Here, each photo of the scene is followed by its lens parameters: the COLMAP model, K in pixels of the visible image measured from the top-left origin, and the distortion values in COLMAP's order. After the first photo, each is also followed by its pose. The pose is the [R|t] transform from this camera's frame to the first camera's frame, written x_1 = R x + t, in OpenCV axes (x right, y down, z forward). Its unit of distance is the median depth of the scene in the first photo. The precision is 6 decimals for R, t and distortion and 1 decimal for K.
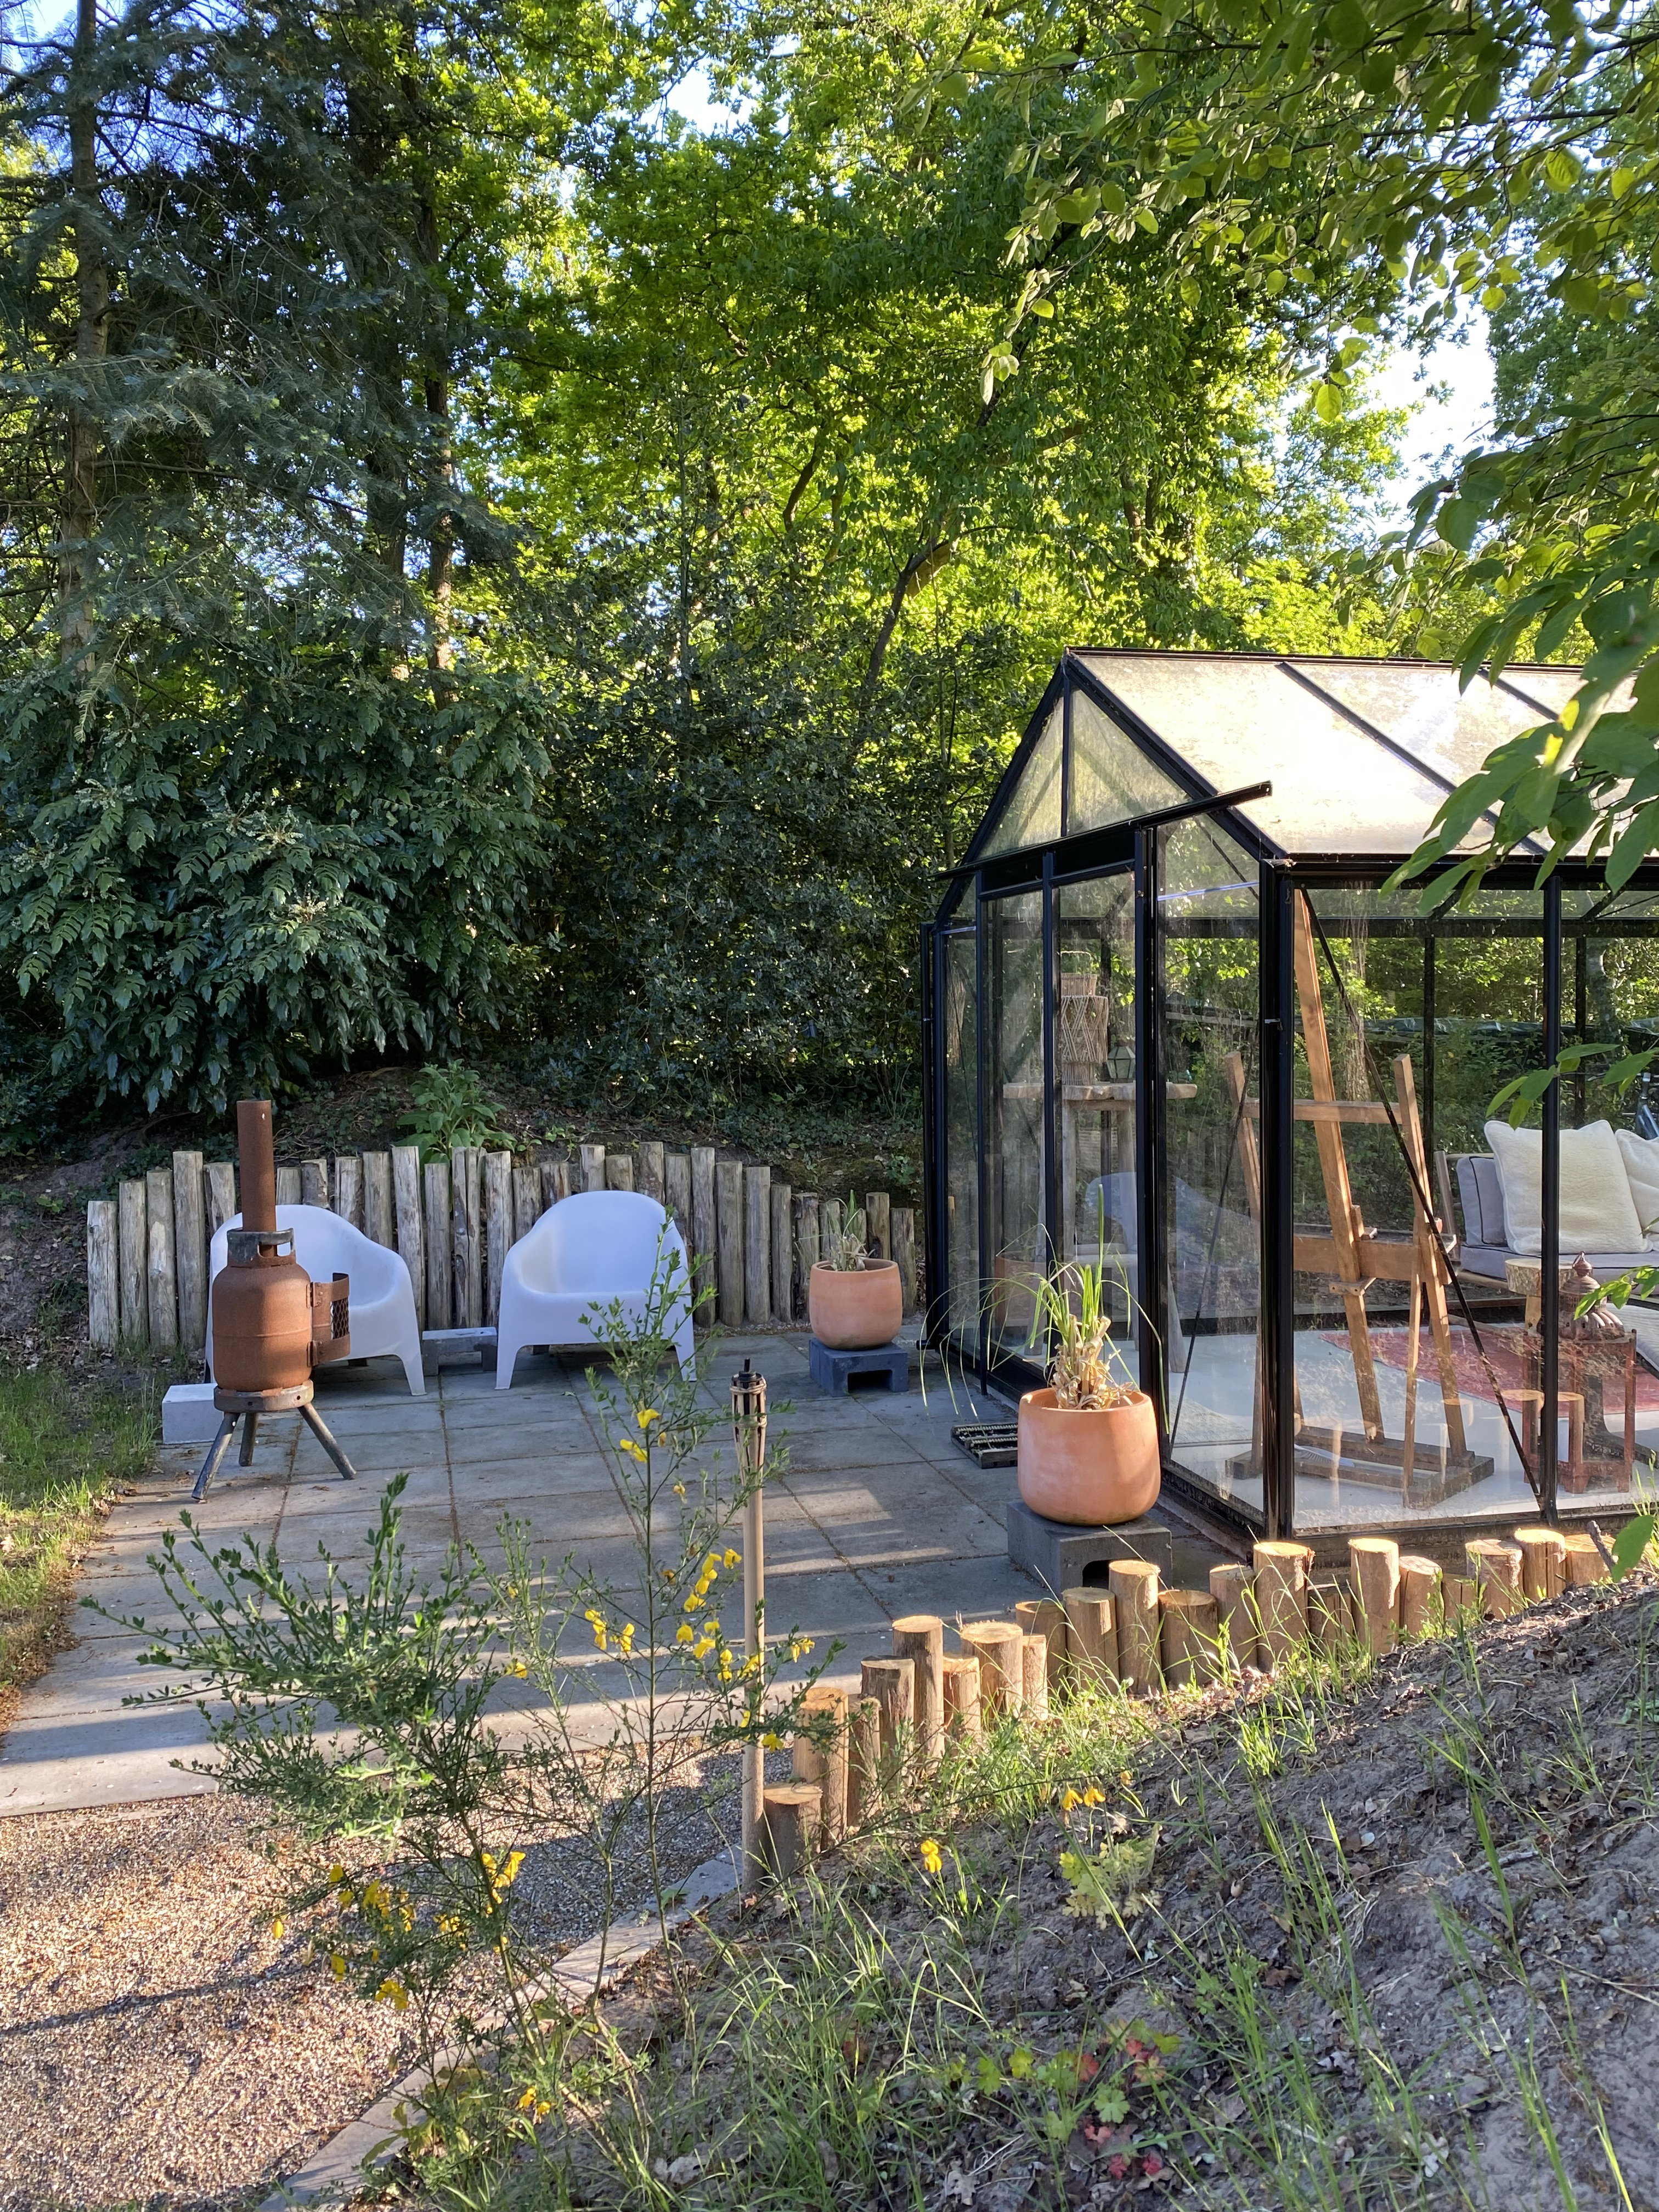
lens RADIAL K [[1833.2, 0, 829.5], [0, 1833.2, 1106.0], [0, 0, 1]] dist [-0.007252, -0.001331]
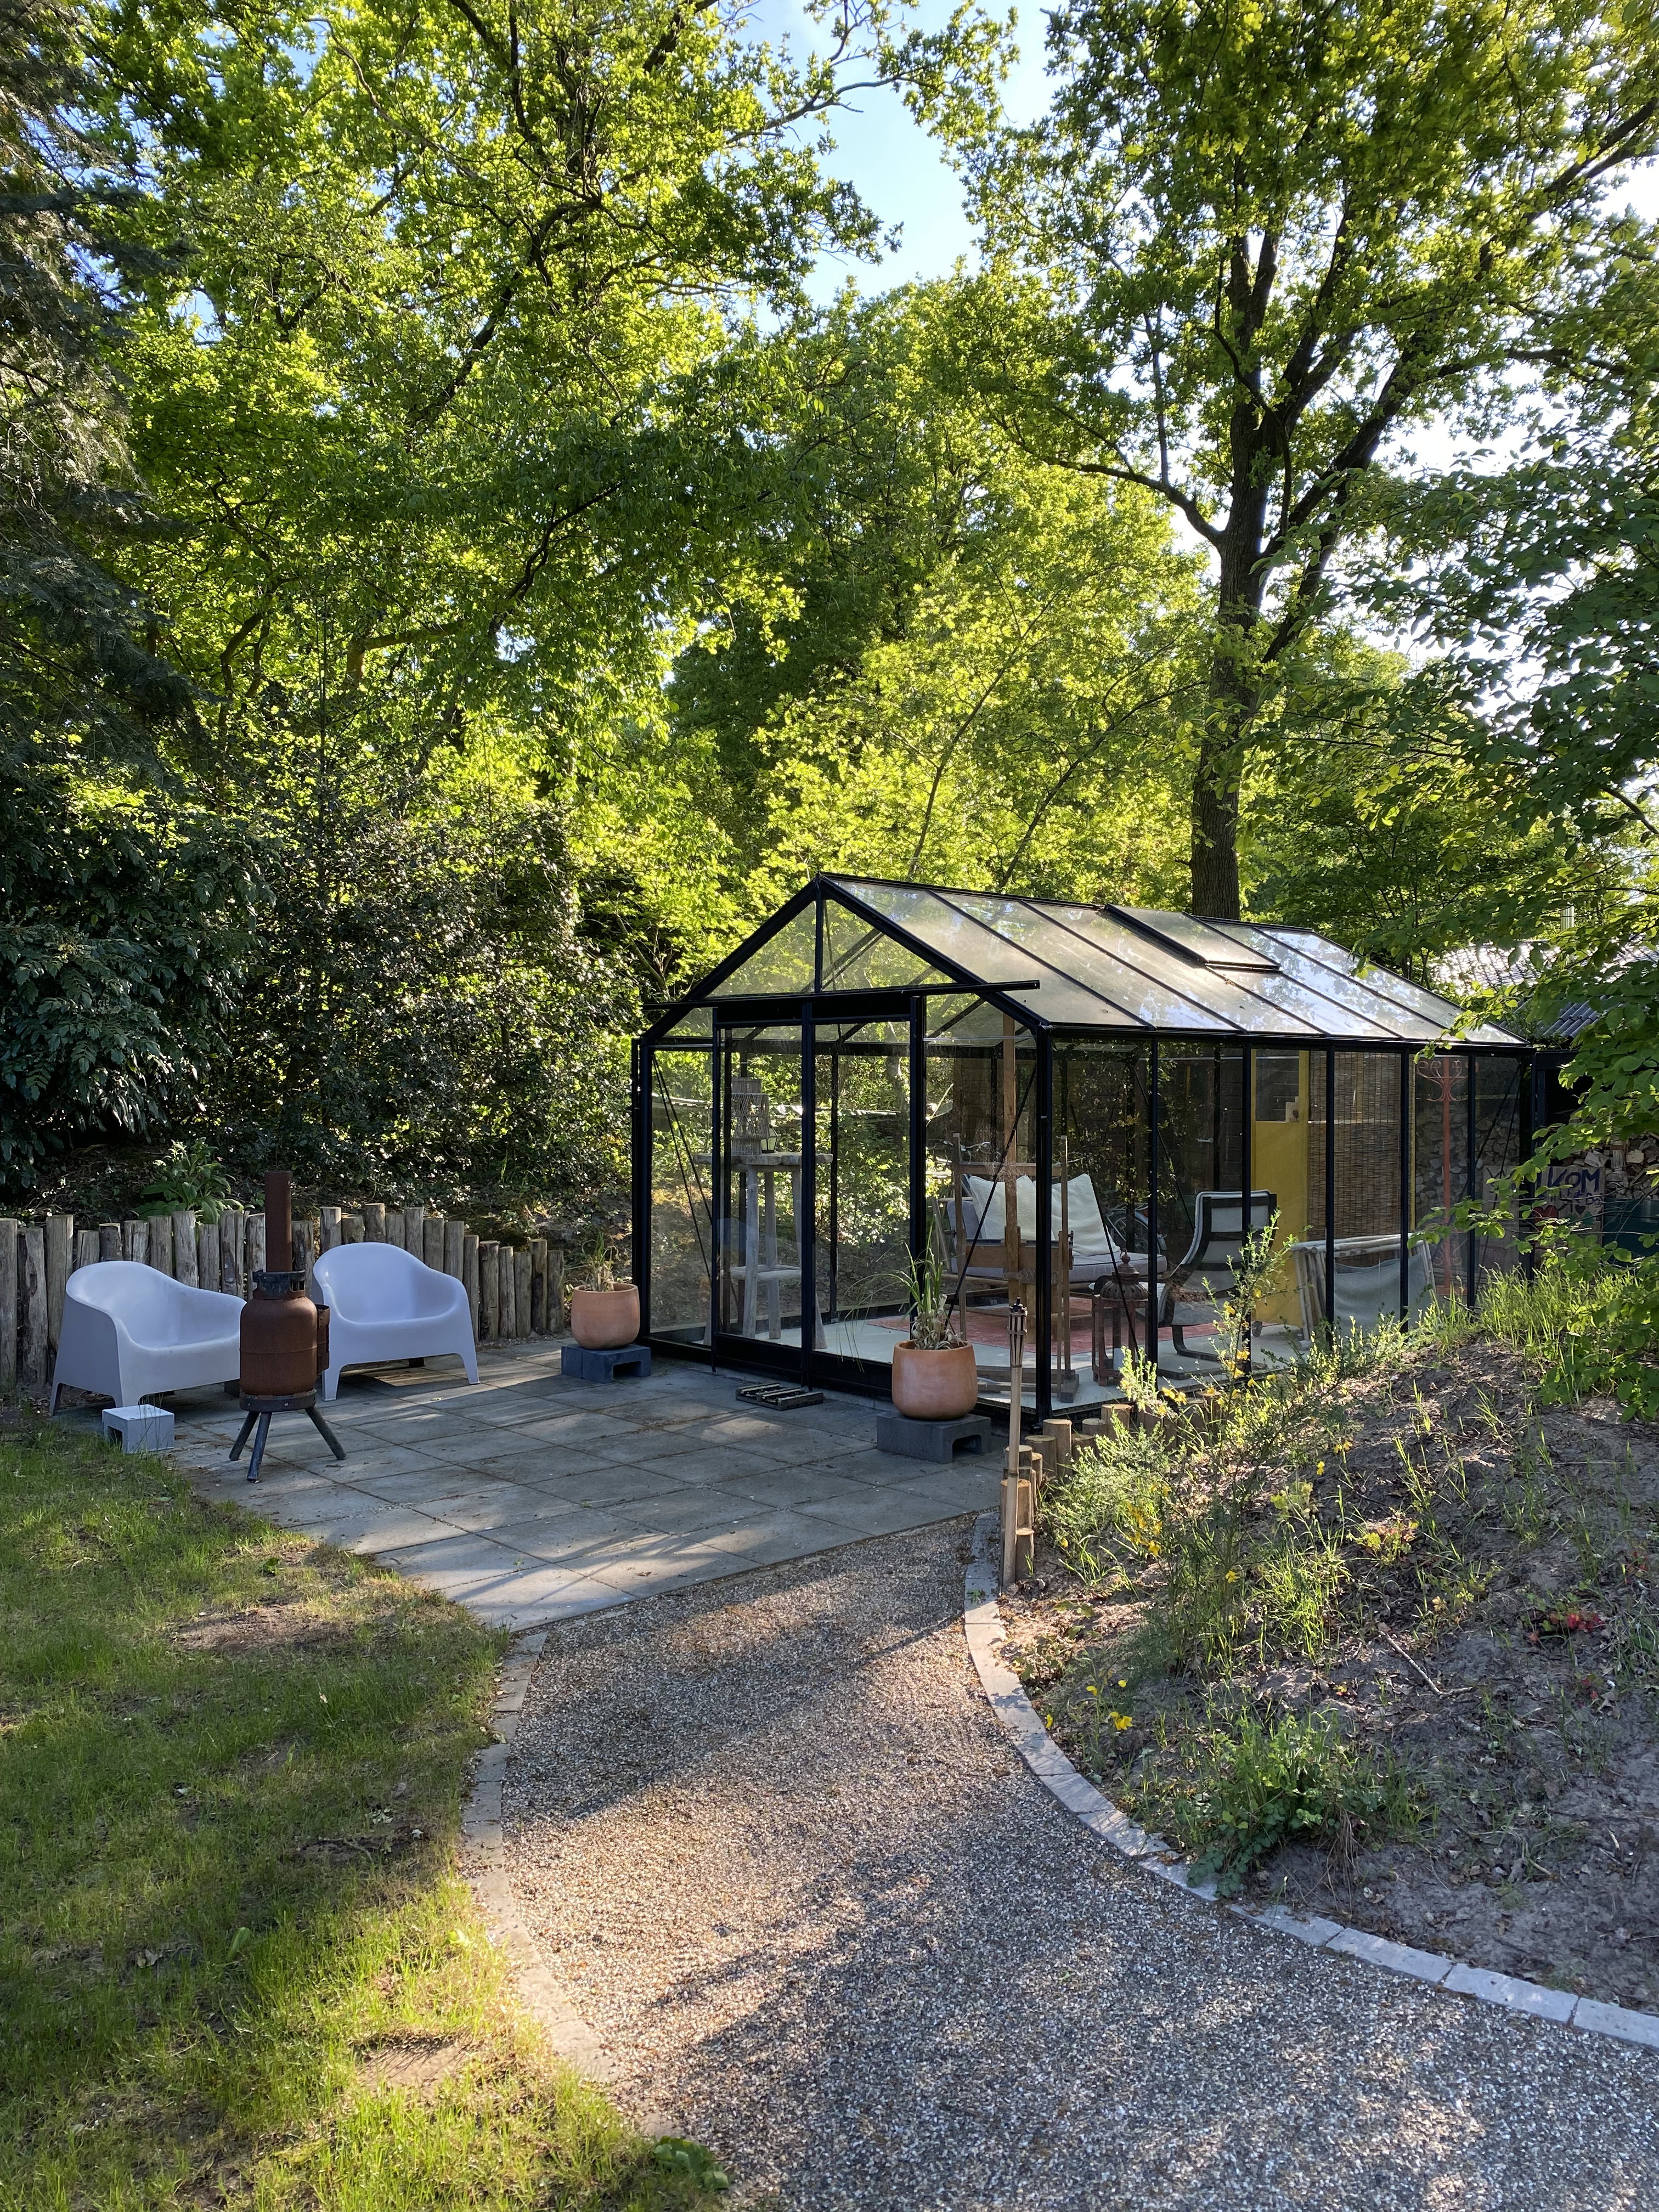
lens RADIAL K [[1688.1, 0, 829.5], [0, 1688.1, 1106.0], [0, 0, 1]] dist [0.008398, 0.000748]
pose [[0.865149, 0.012623, 0.501356, -0.439075], [0.011260, 0.998942, -0.044580, 0.008046], [-0.501388, 0.044214, 0.864092, -0.177254]]
